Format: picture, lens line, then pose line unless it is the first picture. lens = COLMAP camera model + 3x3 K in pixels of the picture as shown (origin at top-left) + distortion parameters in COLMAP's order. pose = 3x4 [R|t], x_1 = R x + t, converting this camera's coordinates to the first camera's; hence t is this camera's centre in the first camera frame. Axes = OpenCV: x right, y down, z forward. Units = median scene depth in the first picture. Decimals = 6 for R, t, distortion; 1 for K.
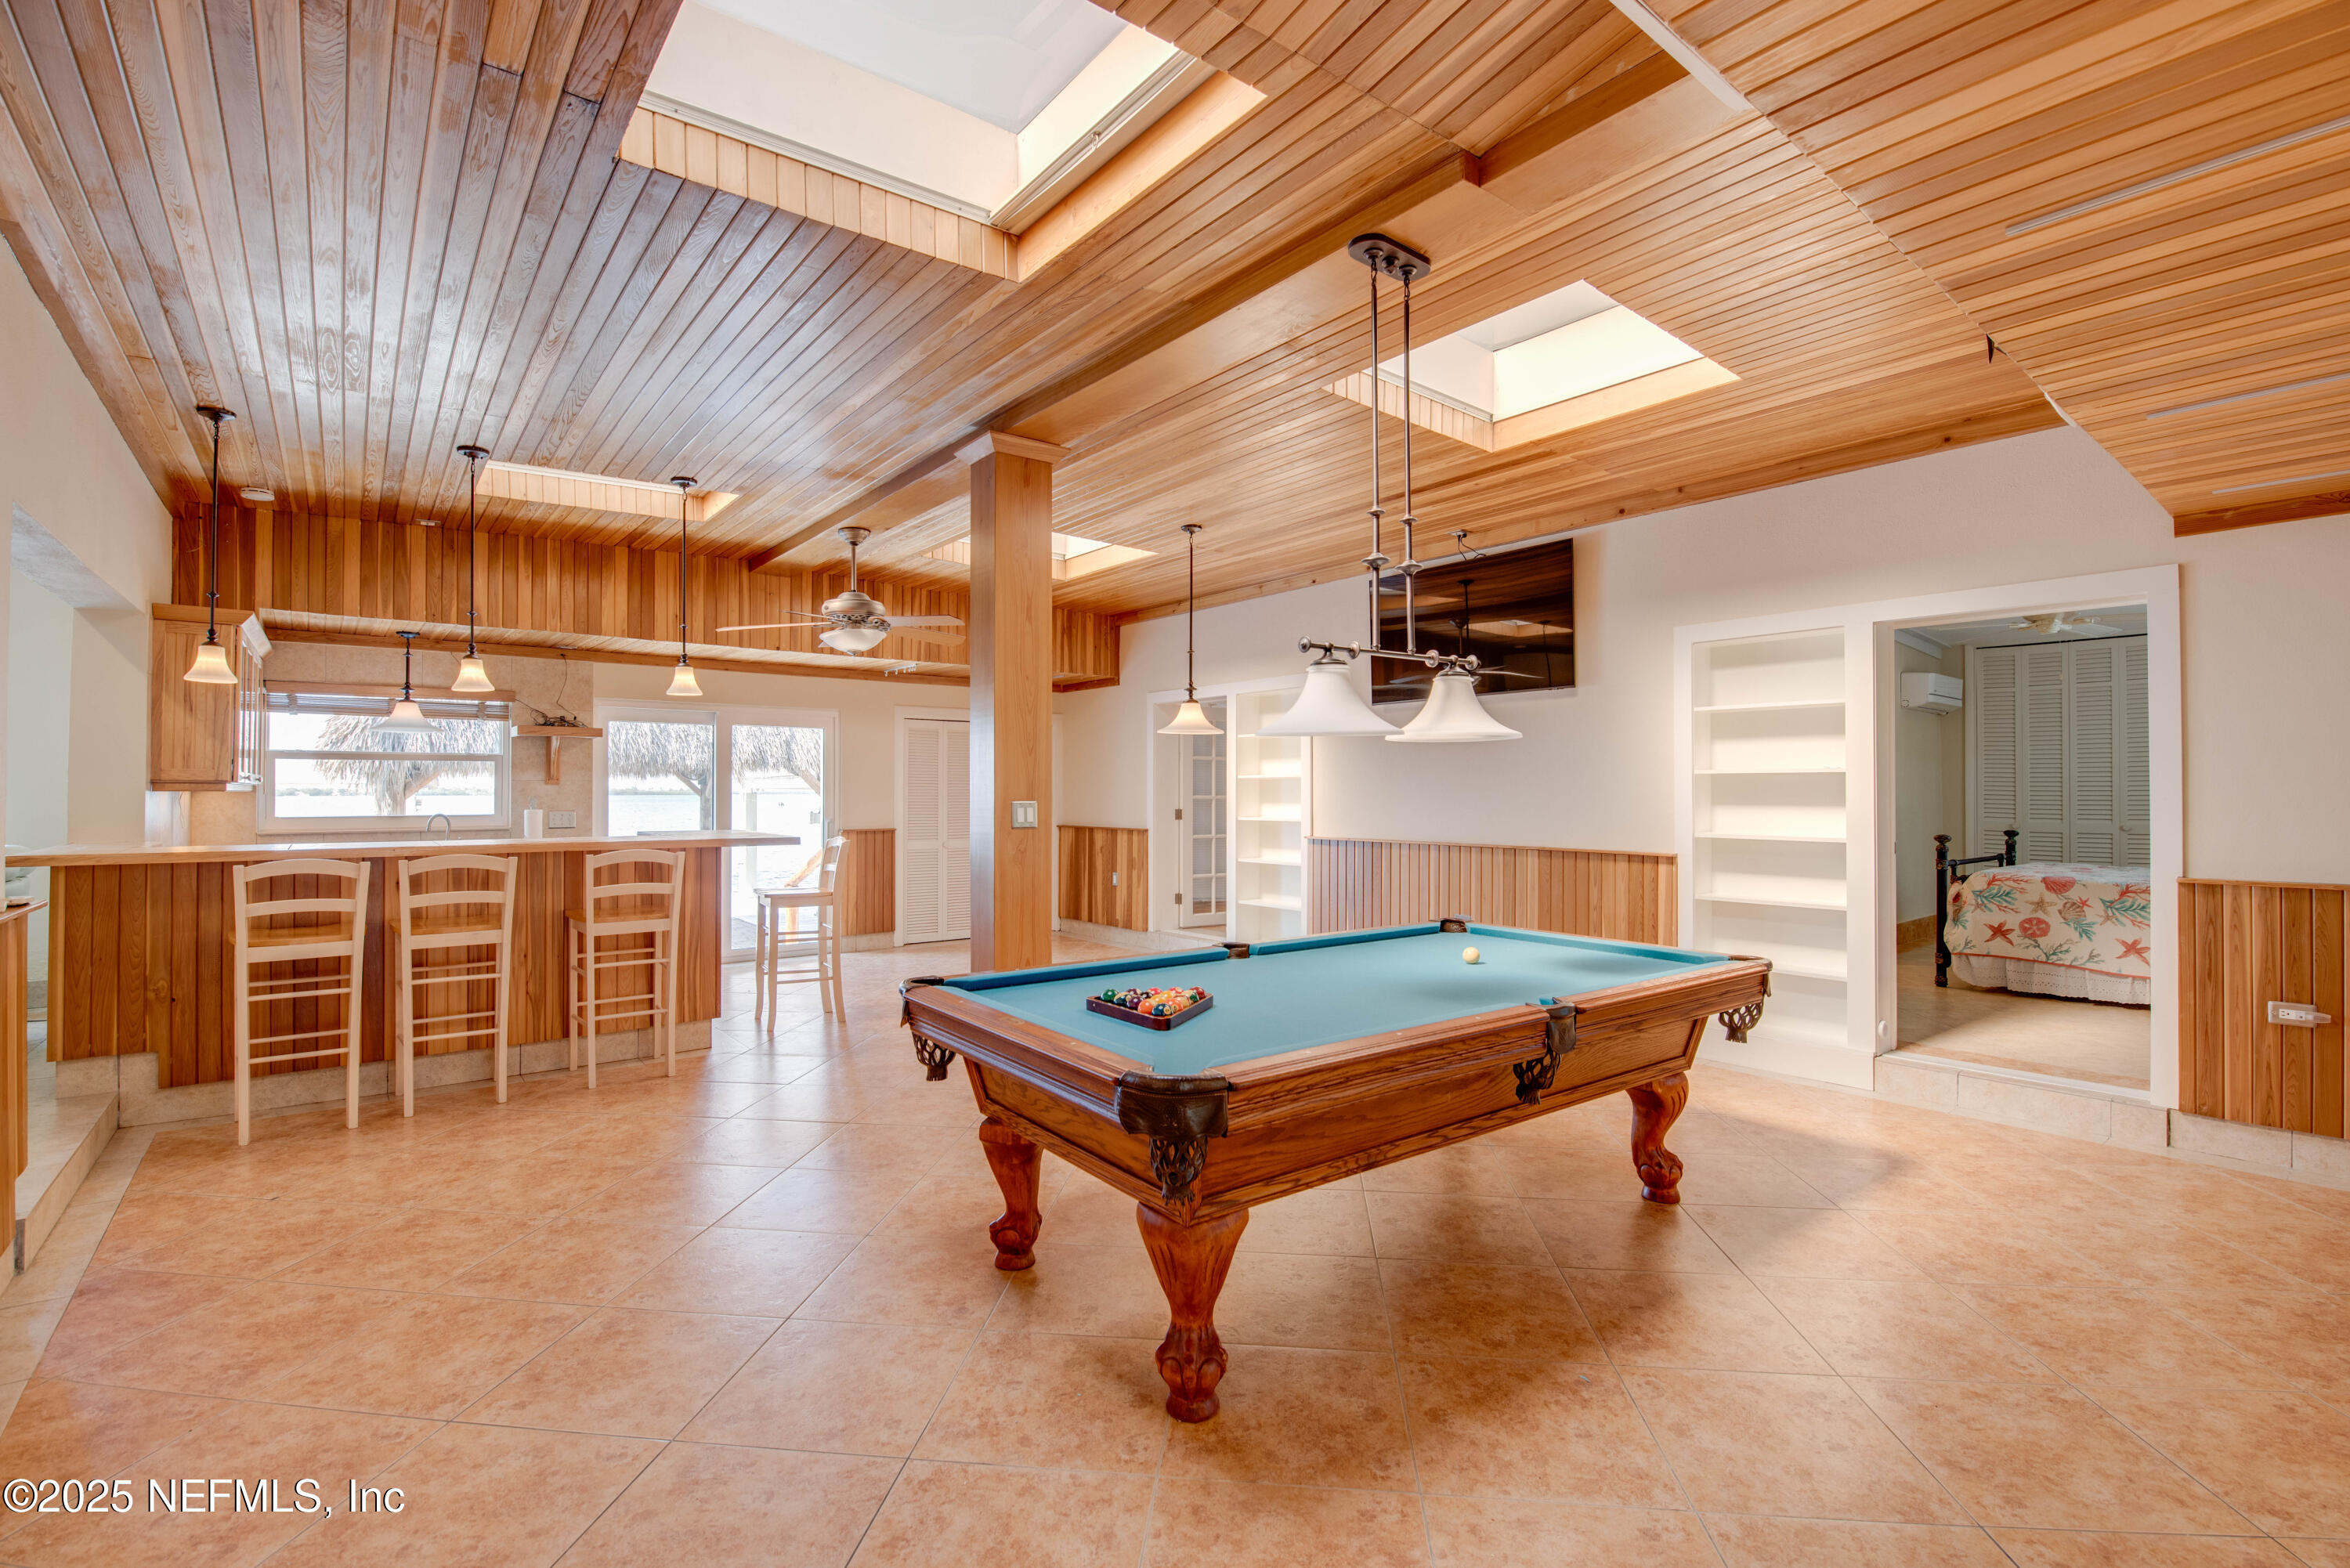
lens RADIAL K [[1046.3, 0, 1181.1], [0, 1046.3, 787.3], [0, 0, 1]] dist [0.000634, -0.011582]
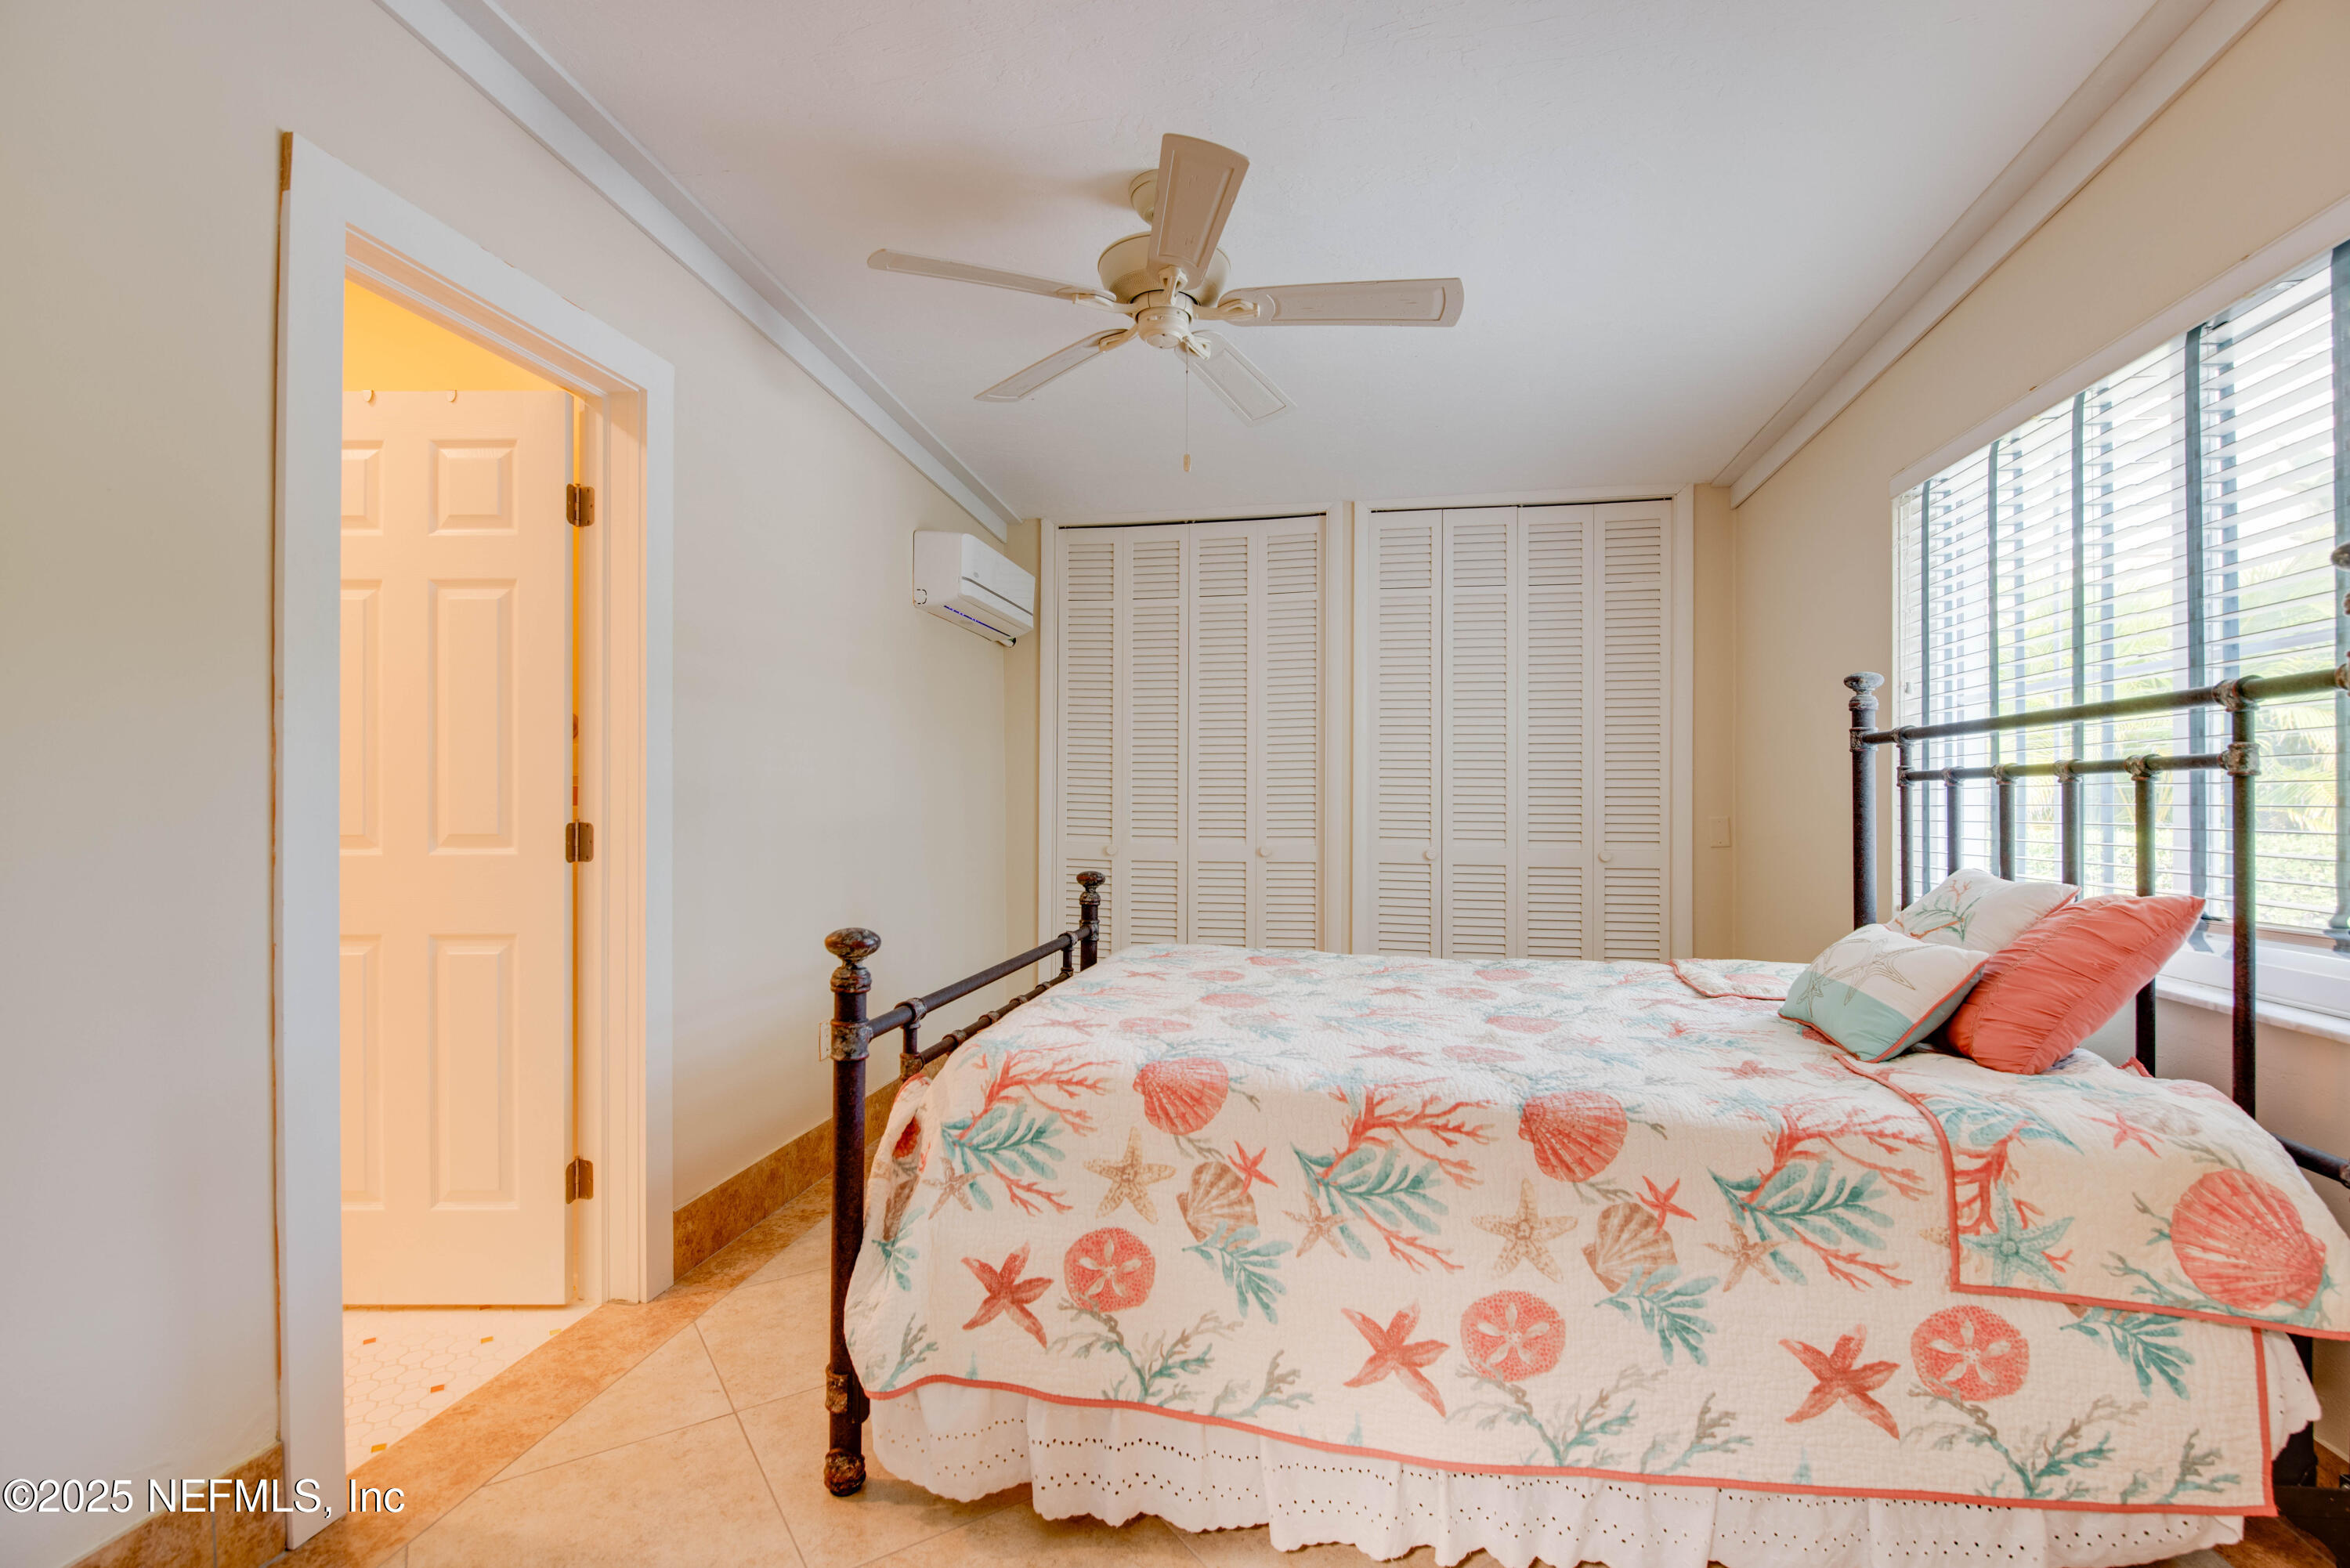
lens RADIAL K [[1039.3, 0, 1160.0], [0, 1039.3, 784.3], [0, 0, 1]] dist [-0.001689, -0.008707]
pose [[0.769522, 0.013163, 0.638485, 0.643105], [-0.008481, 0.999910, -0.010391, 0.010287], [-0.638565, 0.002581, 0.769564, 0.768275]]
